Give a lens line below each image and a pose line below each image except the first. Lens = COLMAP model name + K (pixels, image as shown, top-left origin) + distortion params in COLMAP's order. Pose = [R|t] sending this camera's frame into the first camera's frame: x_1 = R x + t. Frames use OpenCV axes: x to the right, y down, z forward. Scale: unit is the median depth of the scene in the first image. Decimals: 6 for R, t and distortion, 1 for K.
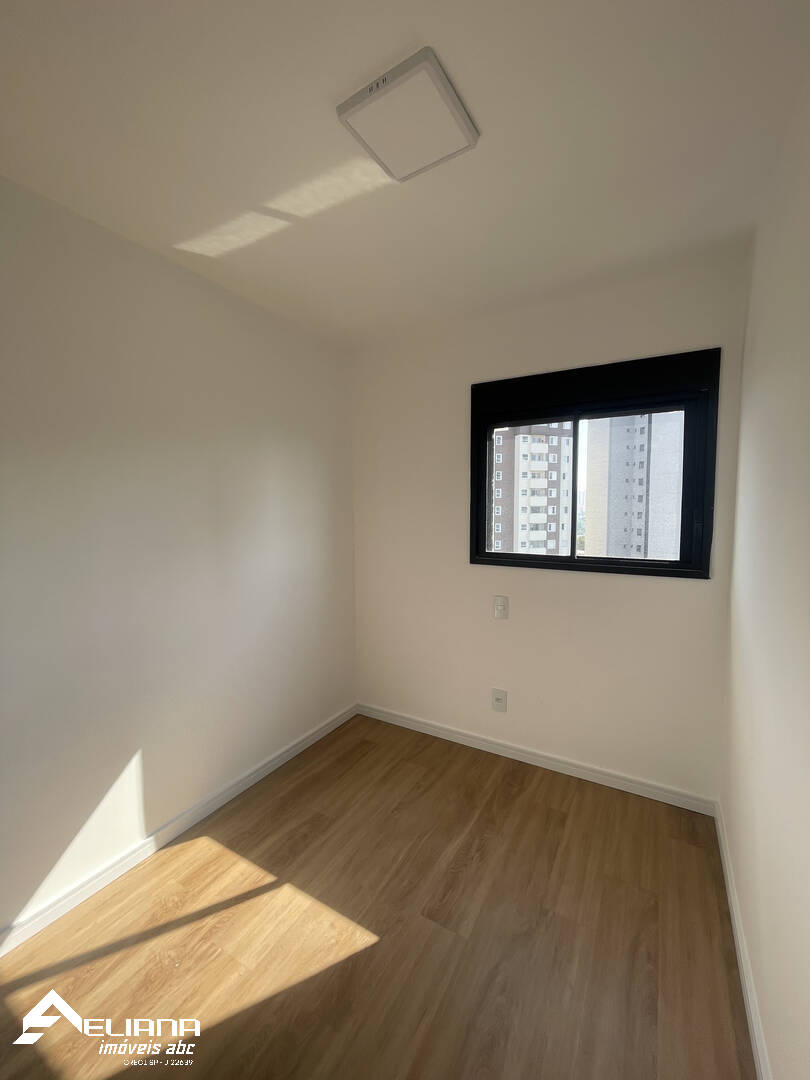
lens RADIAL K [[438.5, 0, 407.4], [0, 438.5, 536.1], [0, 0, 1]] dist [-0.002296, 0.000541]
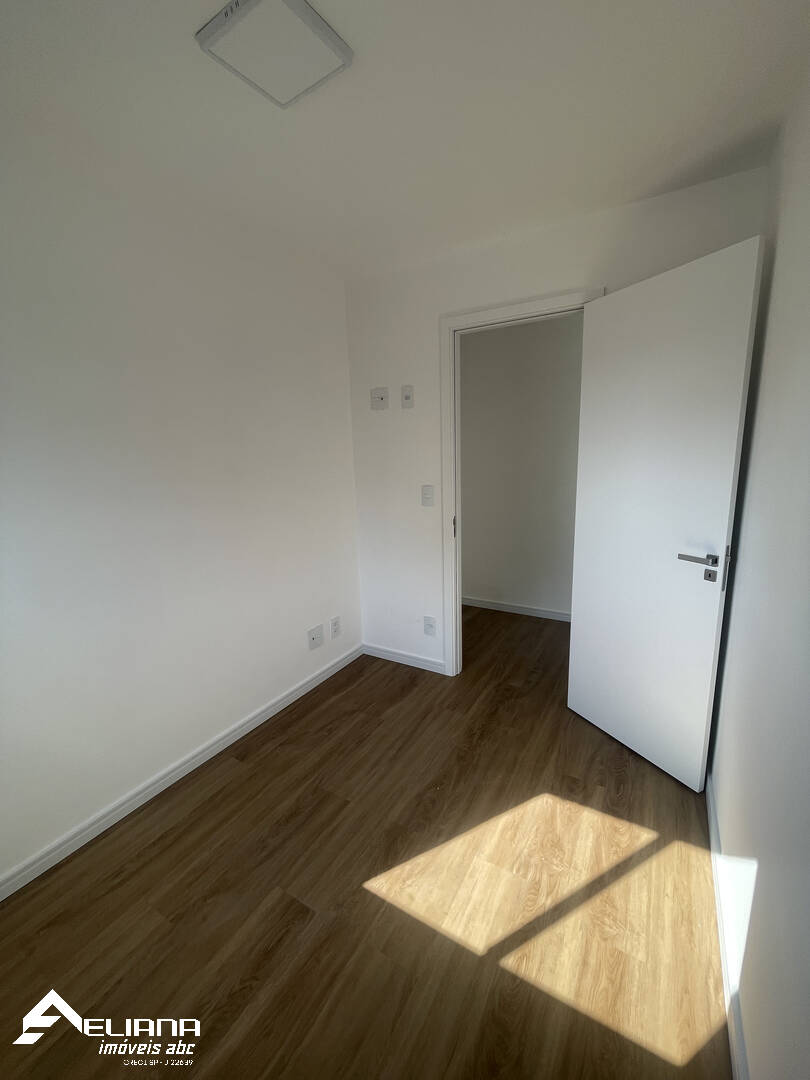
lens RADIAL K [[438.5, 0, 407.4], [0, 438.5, 536.1], [0, 0, 1]] dist [-0.002296, 0.000541]
pose [[-0.999404, 0.033845, 0.006772, -0.173790], [0.034442, 0.965044, 0.259816, -0.100233], [0.002258, 0.259894, -0.965634, 1.524011]]
